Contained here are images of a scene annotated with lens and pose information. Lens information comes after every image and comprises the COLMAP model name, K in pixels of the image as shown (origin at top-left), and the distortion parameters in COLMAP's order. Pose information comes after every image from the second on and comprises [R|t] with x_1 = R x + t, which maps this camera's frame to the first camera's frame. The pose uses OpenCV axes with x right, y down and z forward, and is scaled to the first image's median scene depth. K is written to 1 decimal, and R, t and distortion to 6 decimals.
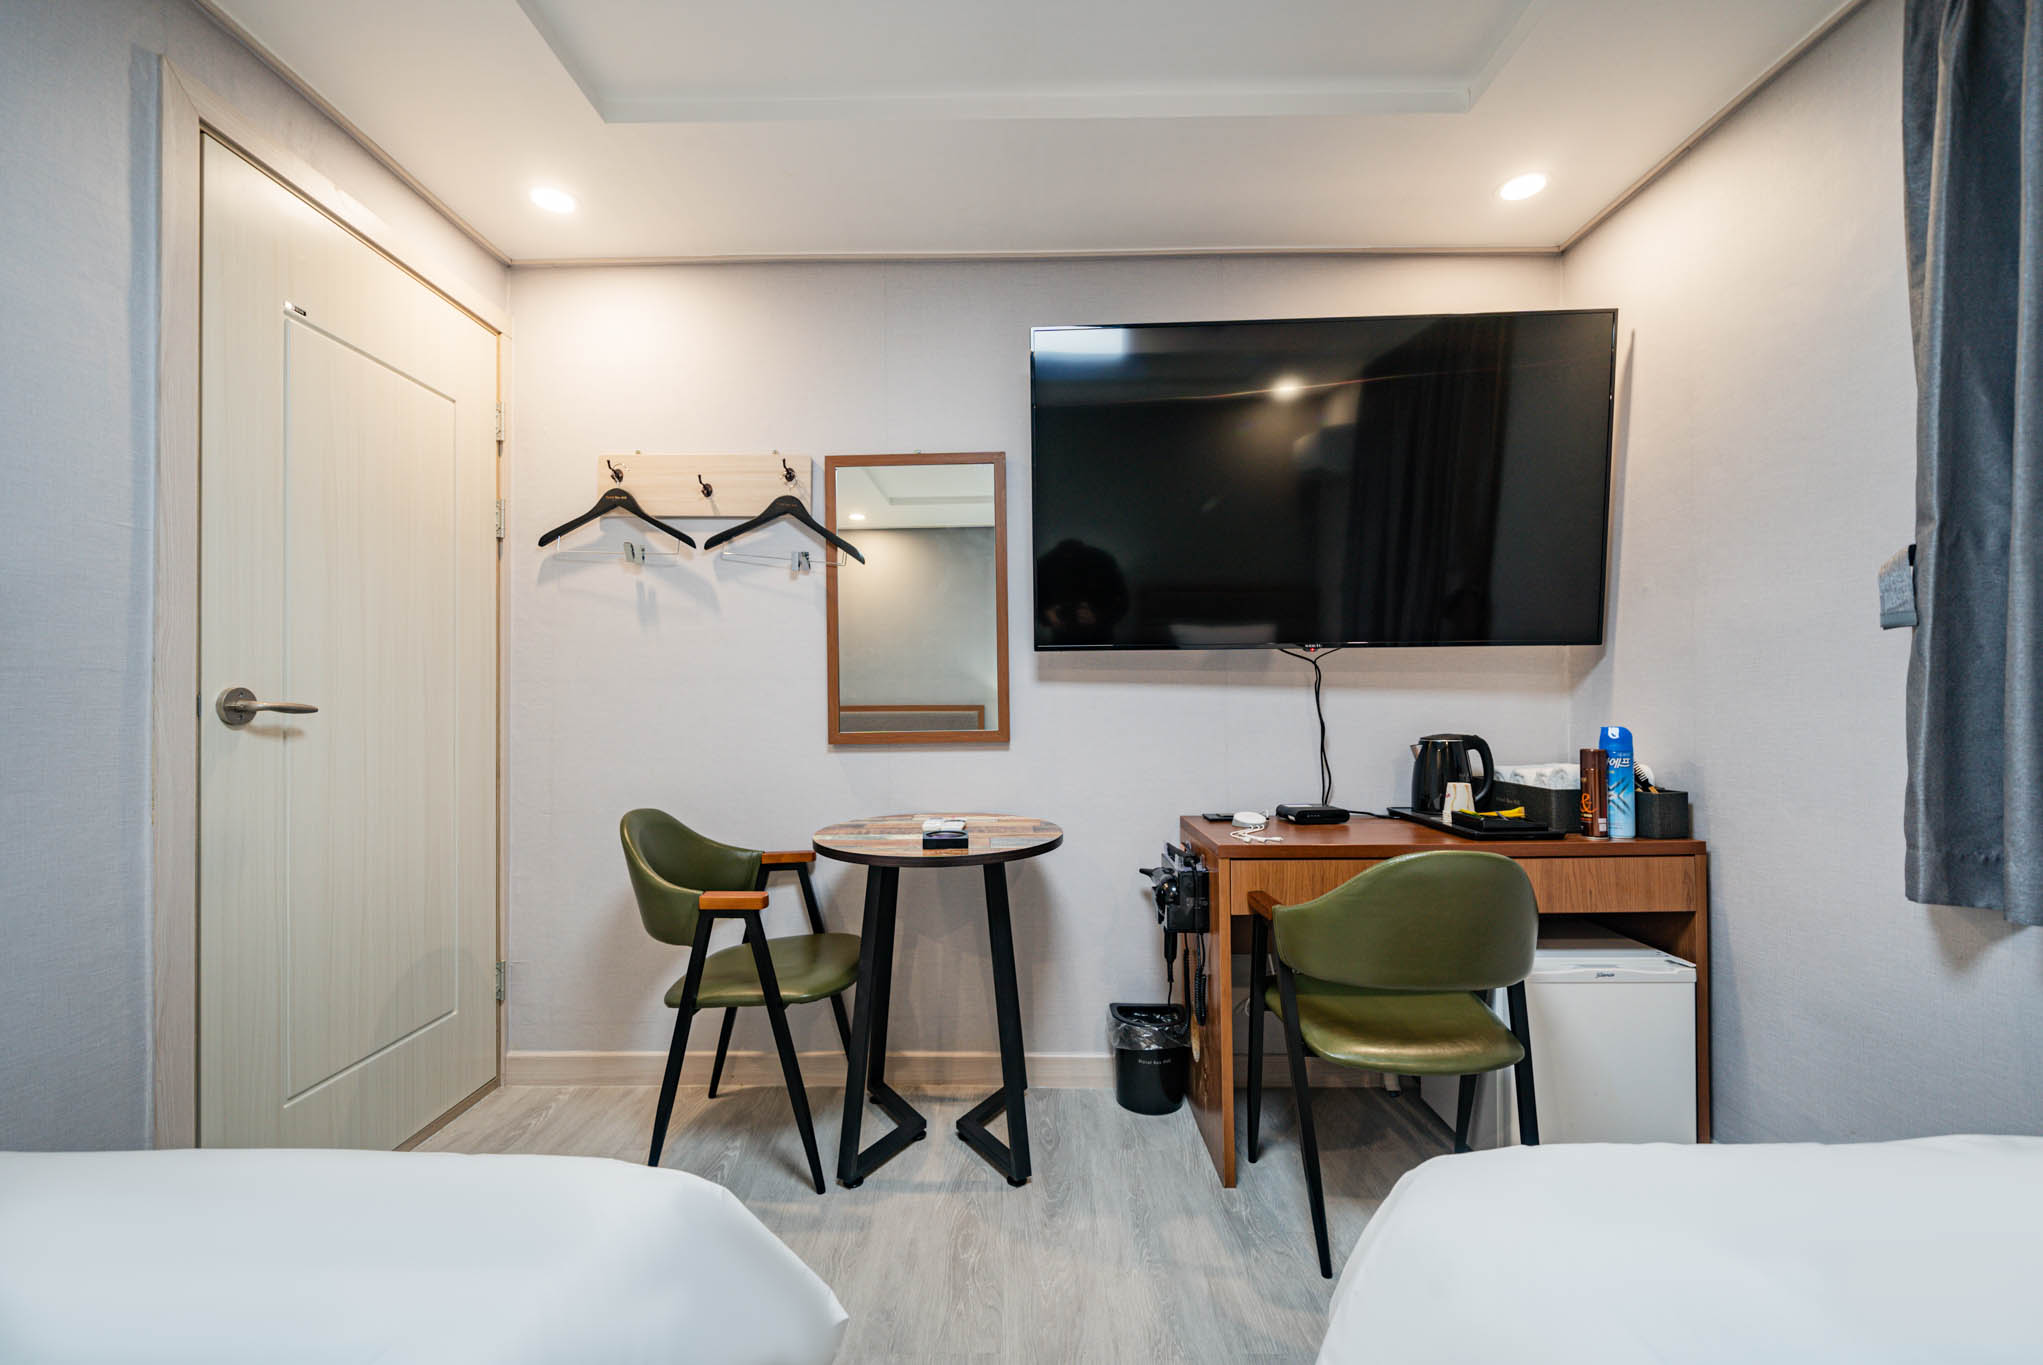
lens RADIAL K [[856.5, 0, 1019.8], [0, 856.5, 676.8], [0, 0, 1]] dist [-0.000452, -0.000147]
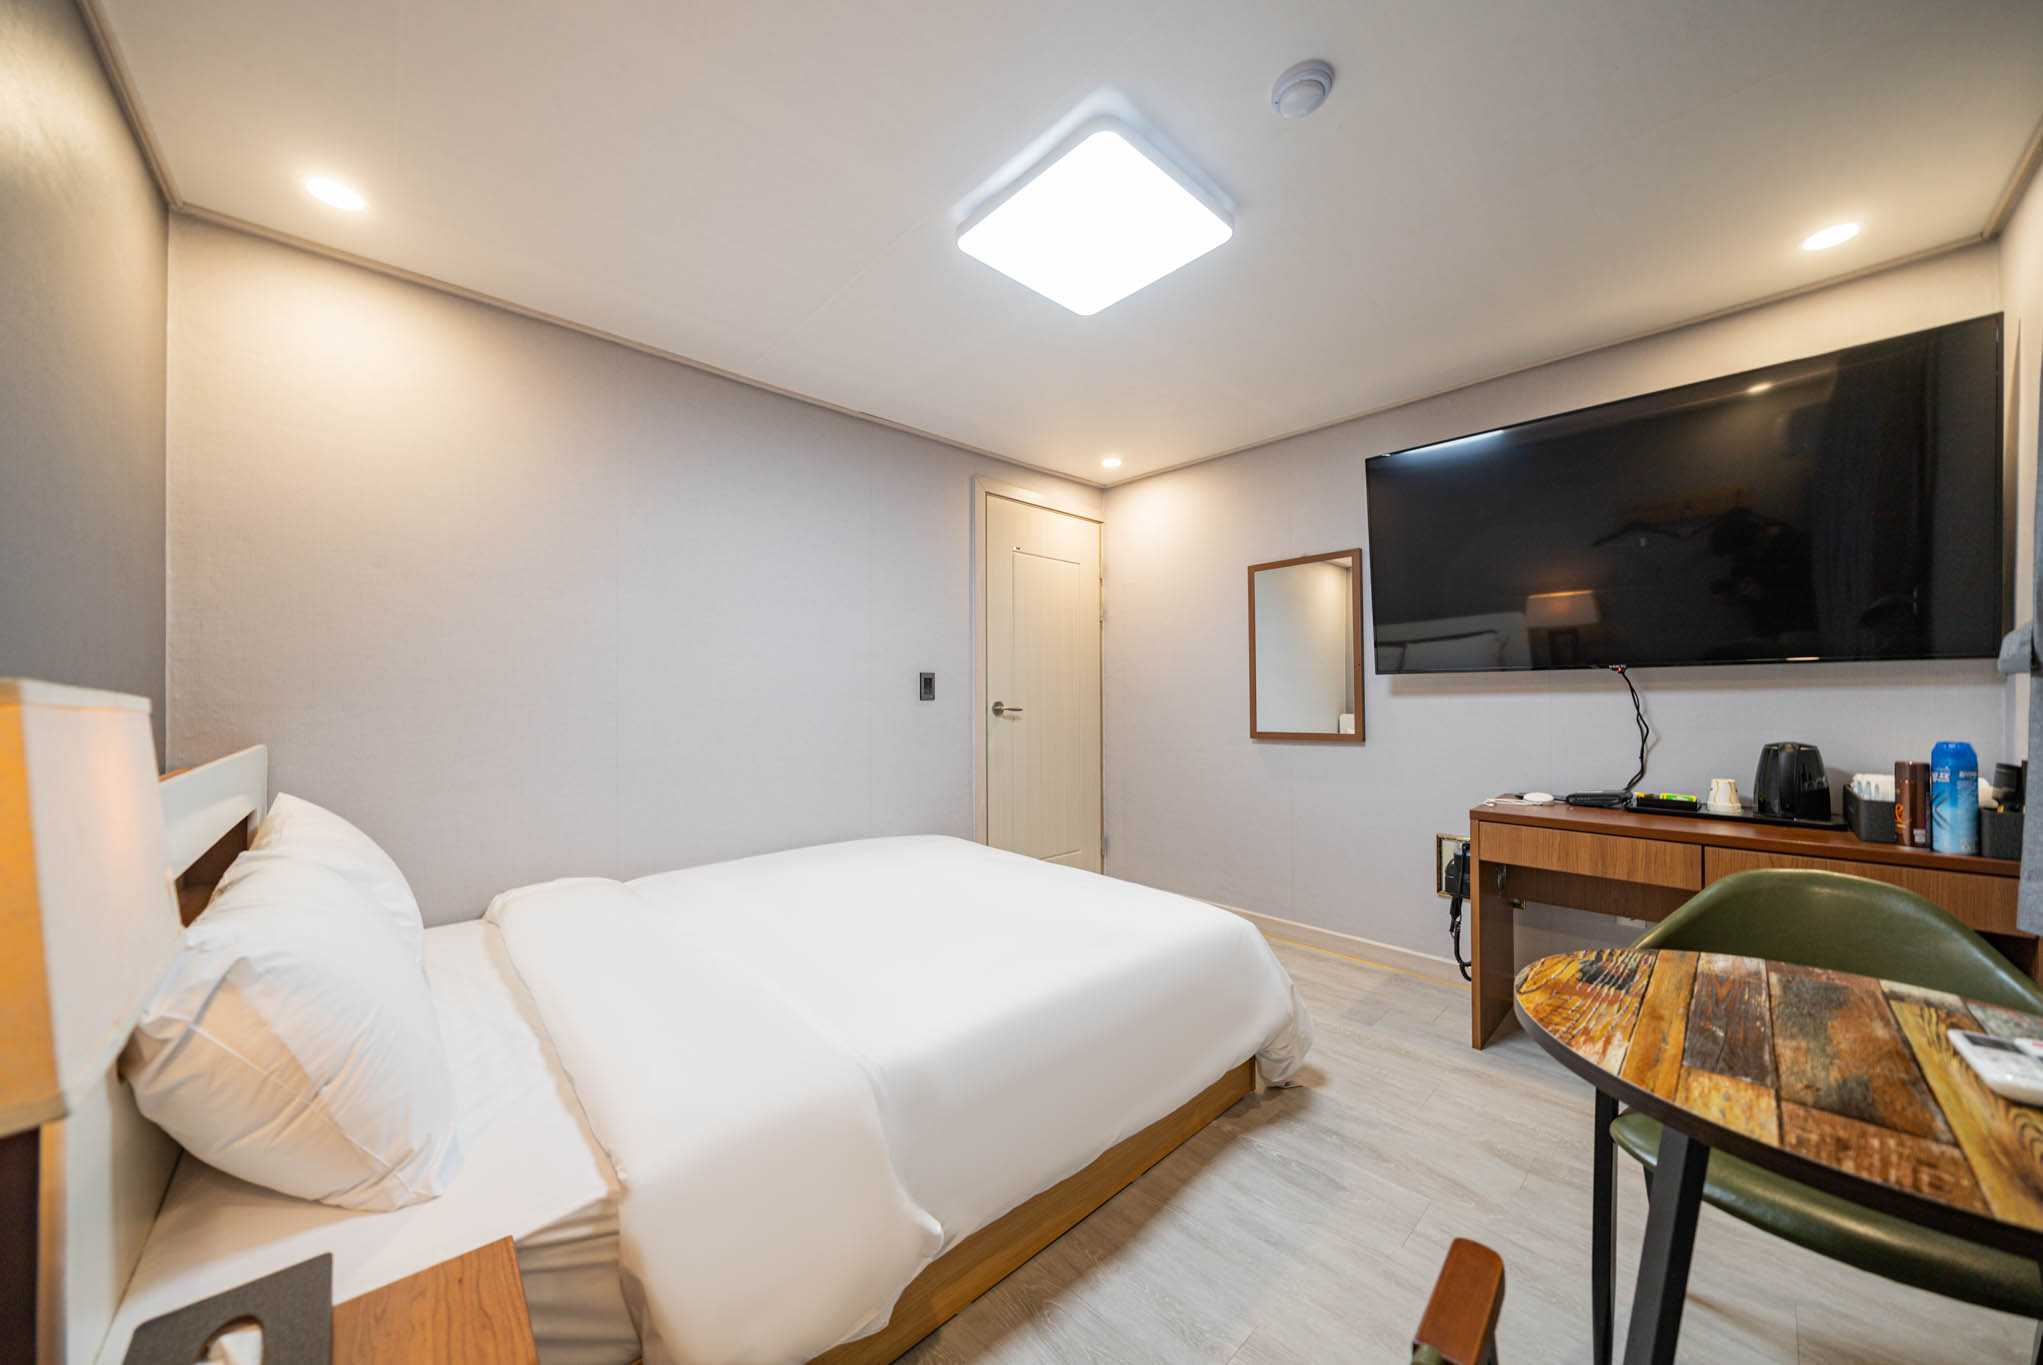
lens RADIAL K [[703.9, 0, 1019.6], [0, 703.9, 689.9], [0, 0, 1]] dist [-0.000468, 0.000082]
pose [[0.700744, -0.004656, -0.713397, 0.519057], [0.019795, 0.999721, 0.012920, -0.036331], [0.713138, -0.023175, 0.700641, -0.367346]]
